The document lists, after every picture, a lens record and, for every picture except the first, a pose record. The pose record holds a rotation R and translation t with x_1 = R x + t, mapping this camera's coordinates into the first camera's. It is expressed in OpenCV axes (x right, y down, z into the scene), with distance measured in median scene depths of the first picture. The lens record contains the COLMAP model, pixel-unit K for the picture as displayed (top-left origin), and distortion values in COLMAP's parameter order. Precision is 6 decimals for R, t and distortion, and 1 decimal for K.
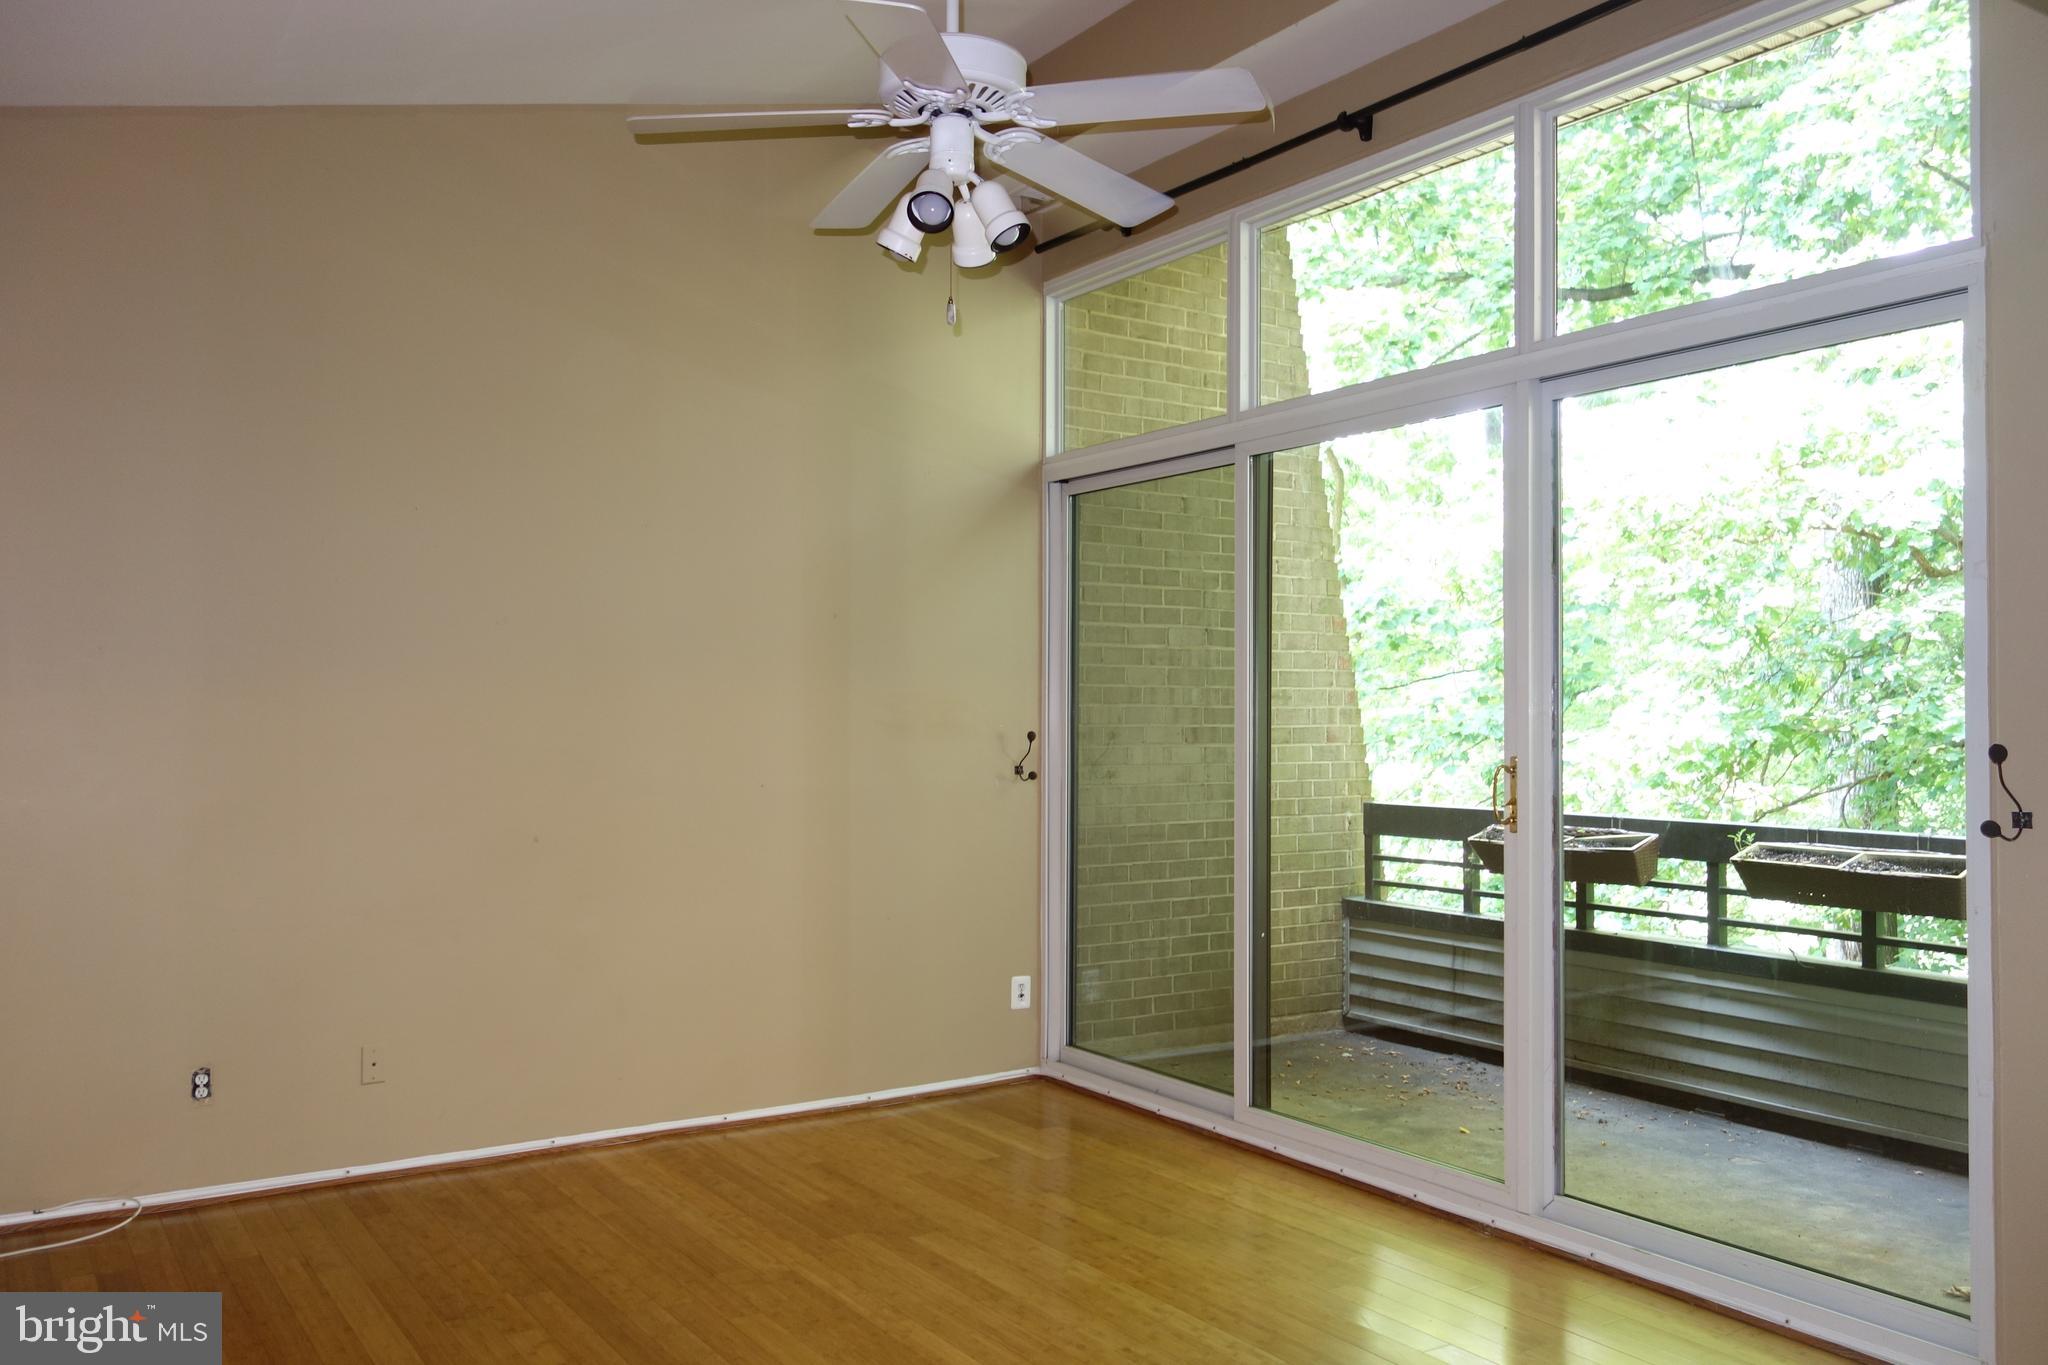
lens RADIAL K [[1616.8, 0, 1018.0], [0, 1616.8, 685.6], [0, 0, 1]] dist [0.008402, -0.004652]
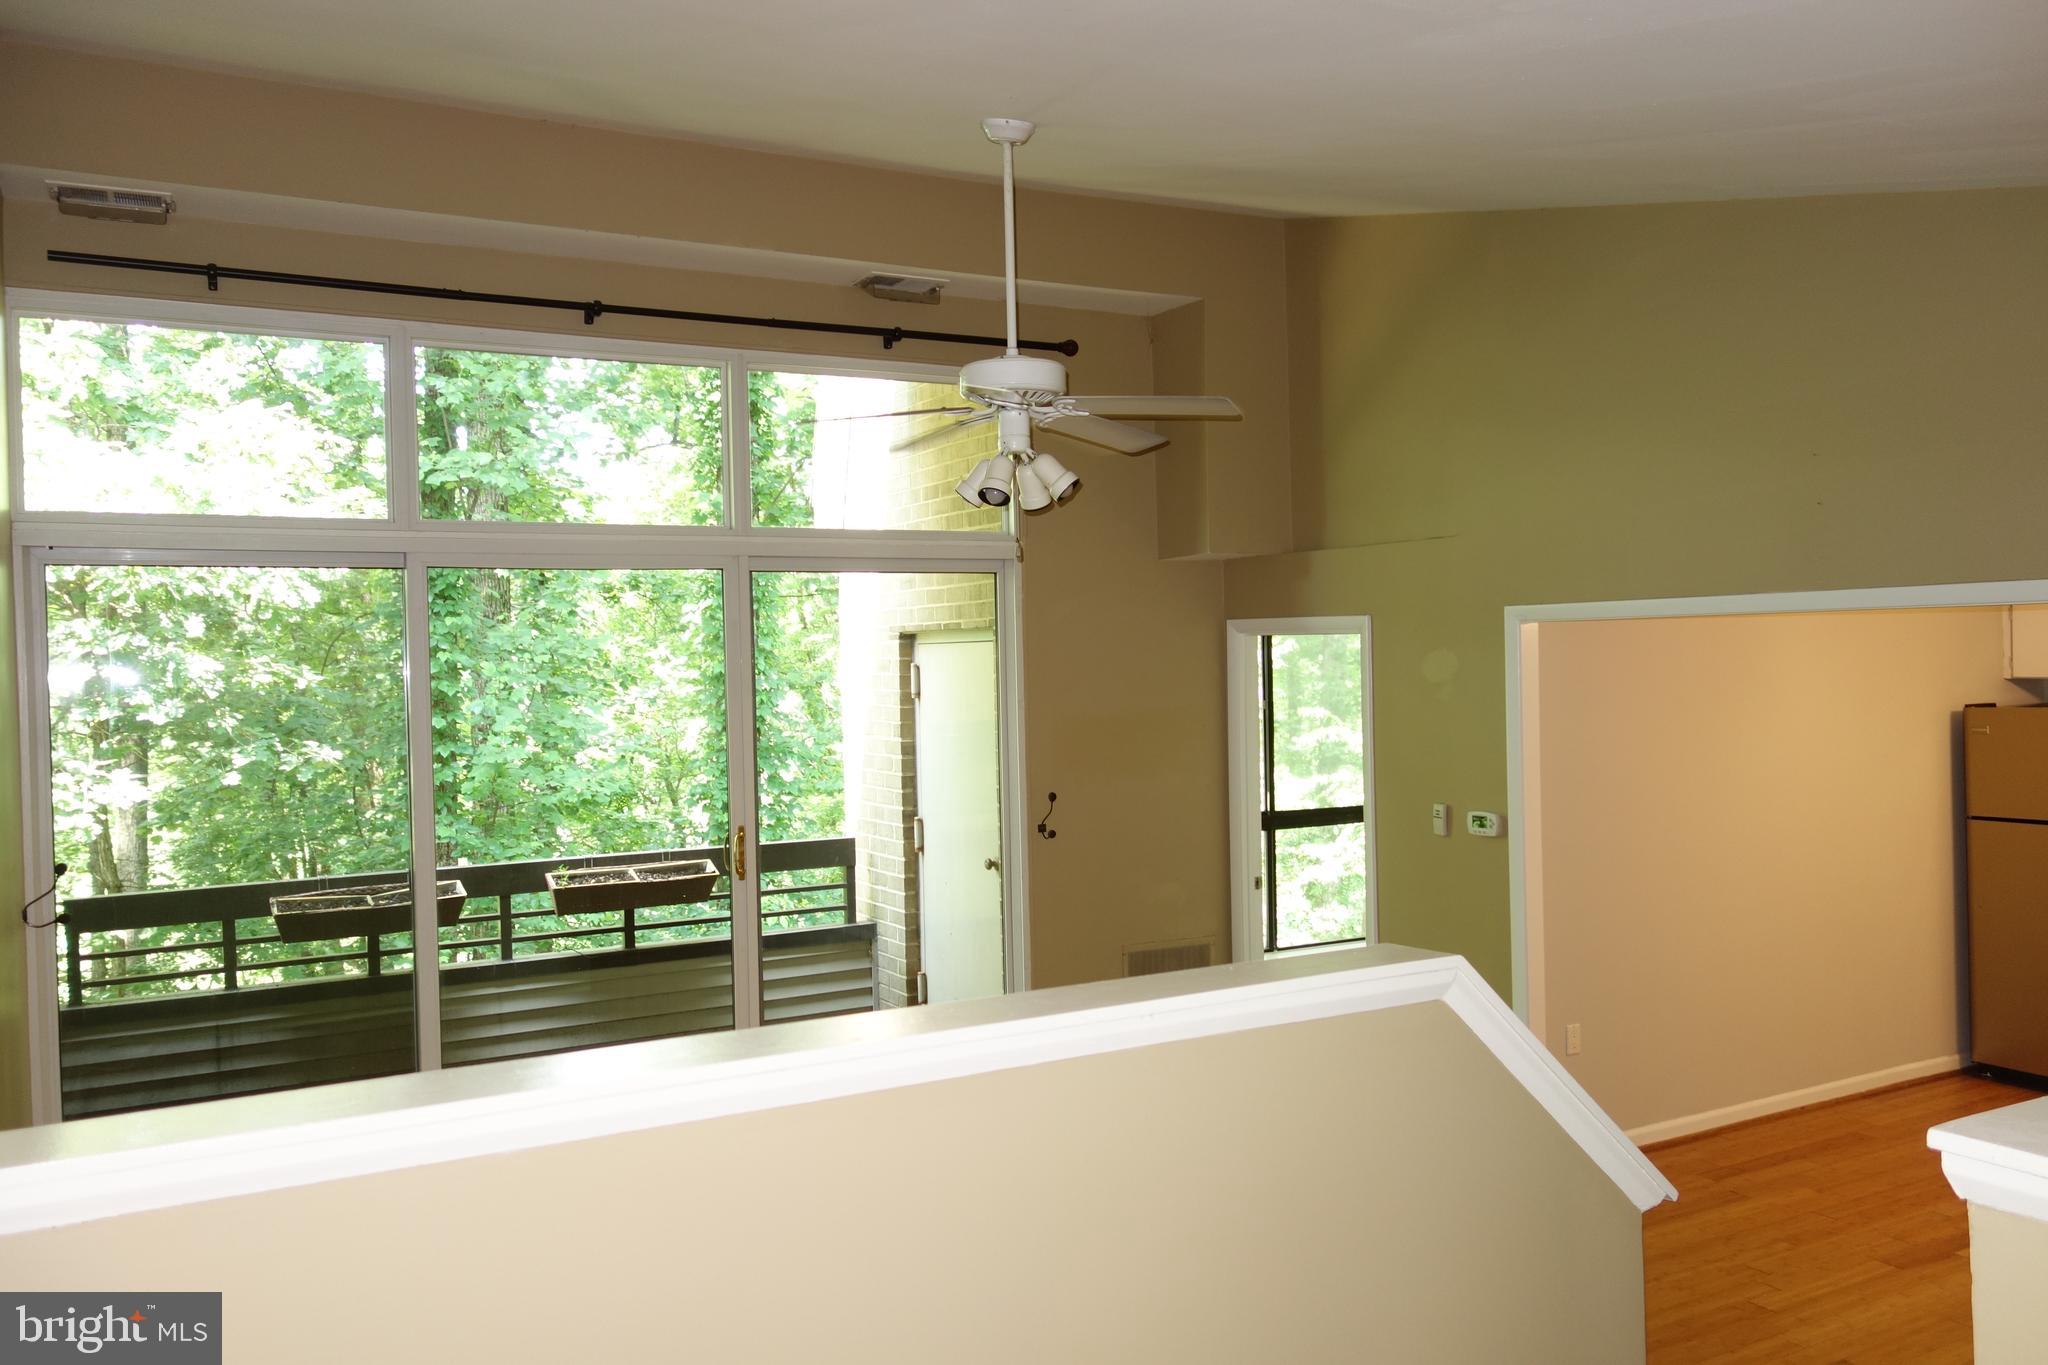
lens RADIAL K [[1616.8, 0, 1017.2], [0, 1616.8, 690.7], [0, 0, 1]] dist [0.008402, -0.004652]
pose [[0.074389, -0.021542, 0.996997, -0.918496], [0.004548, 0.999764, 0.021263, -0.087512], [-0.997219, 0.002952, 0.074469, 0.574321]]
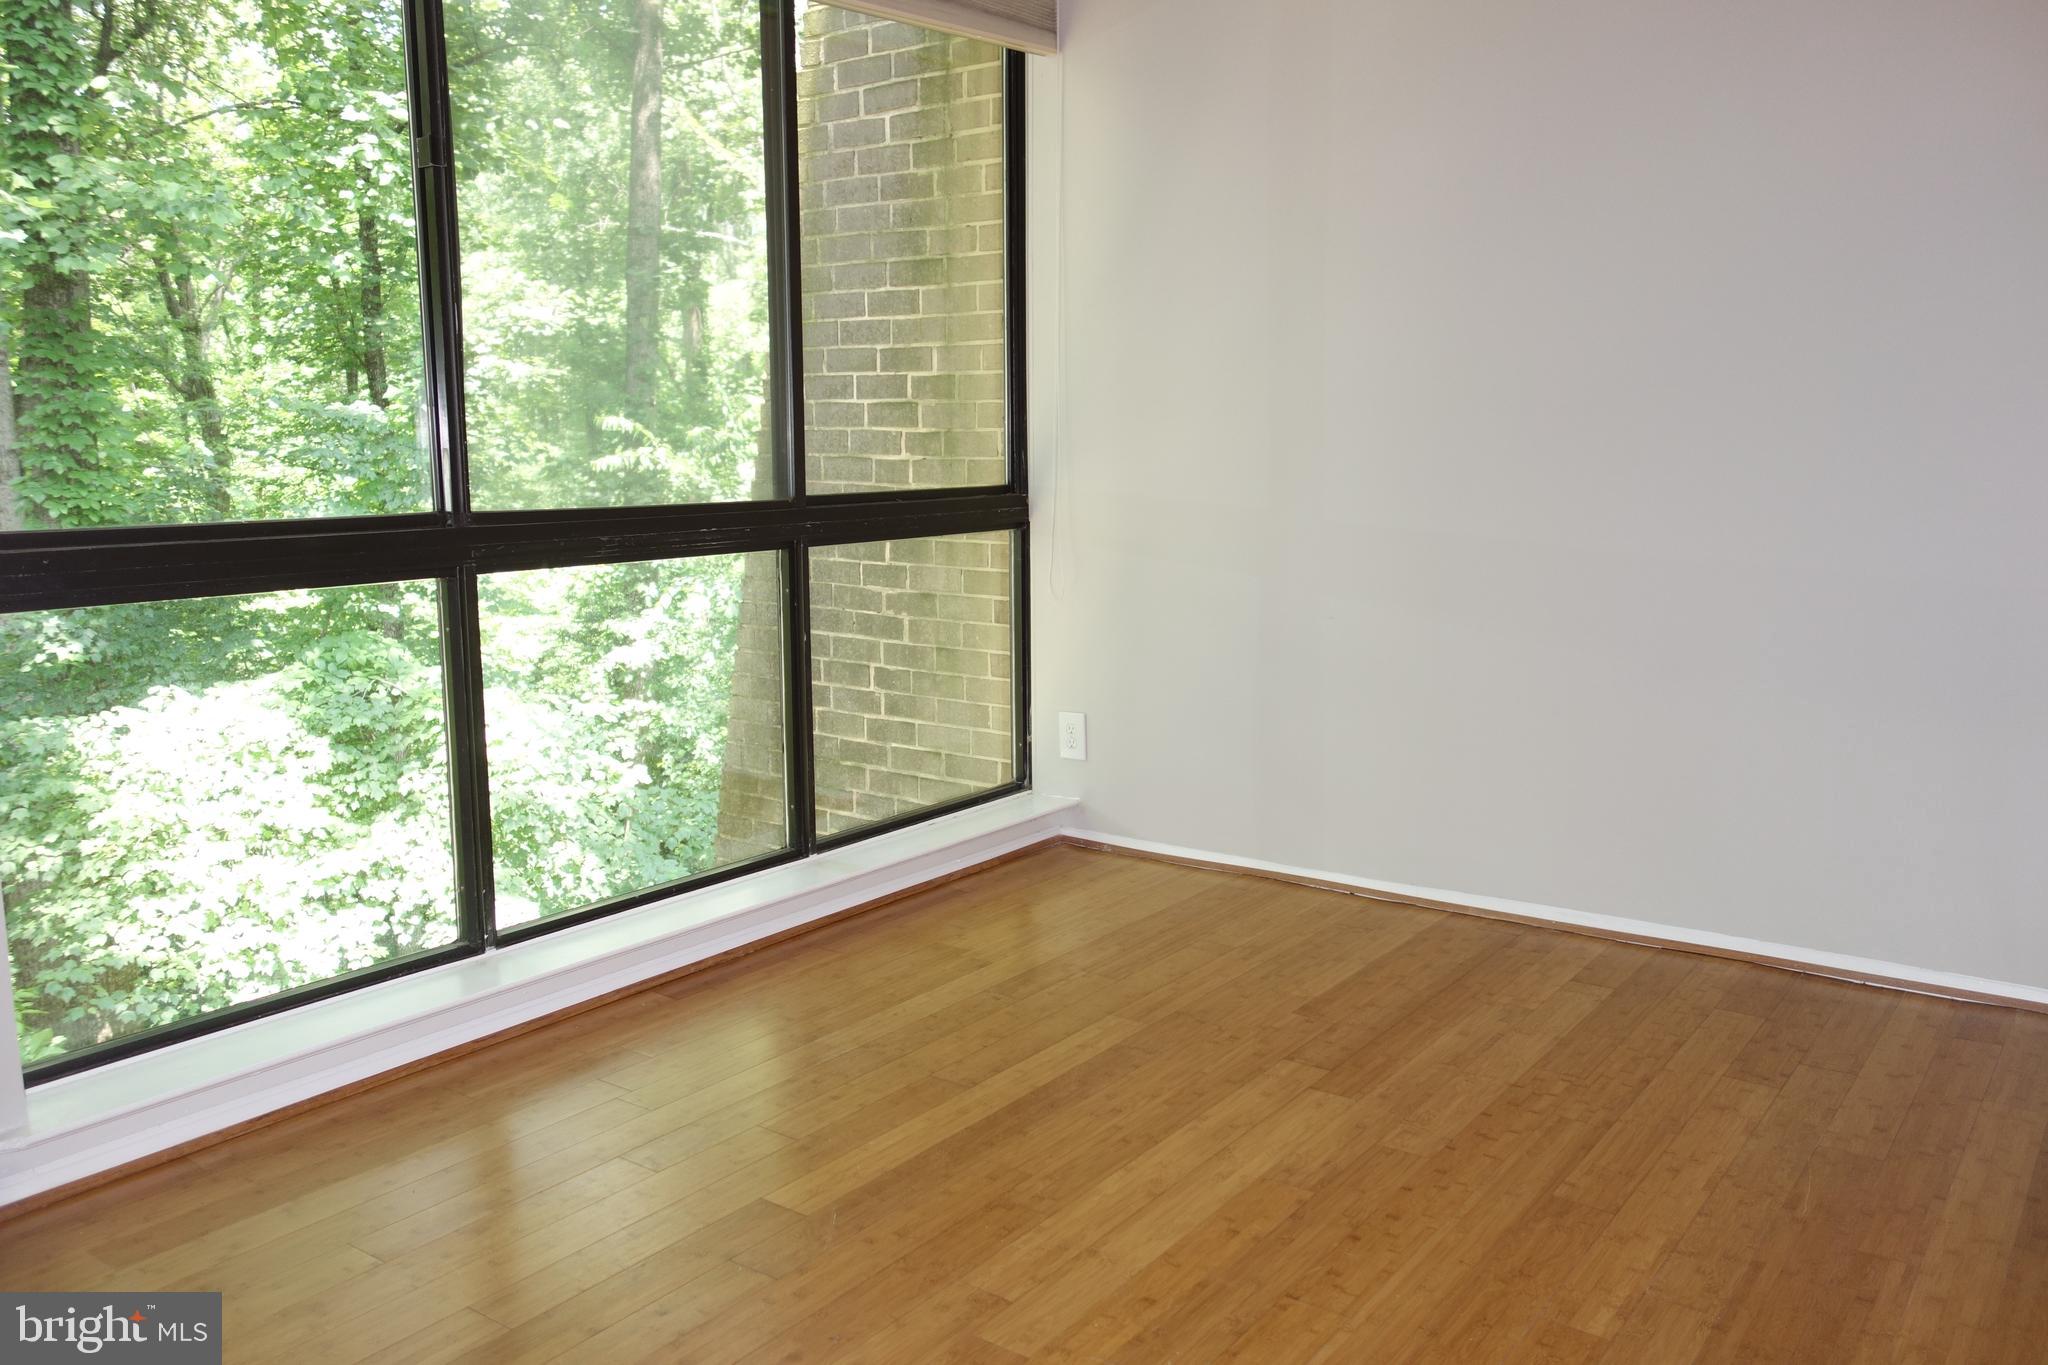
lens RADIAL K [[1616.8, 0, 1020.8], [0, 1616.8, 696.2], [0, 0, 1]] dist [0.008402, -0.004652]
pose [[-0.340290, -0.156544, 0.927198, 0.377403], [-0.012770, 0.986723, 0.161907, 0.064480], [-0.940234, 0.043255, -0.337771, 0.426664]]
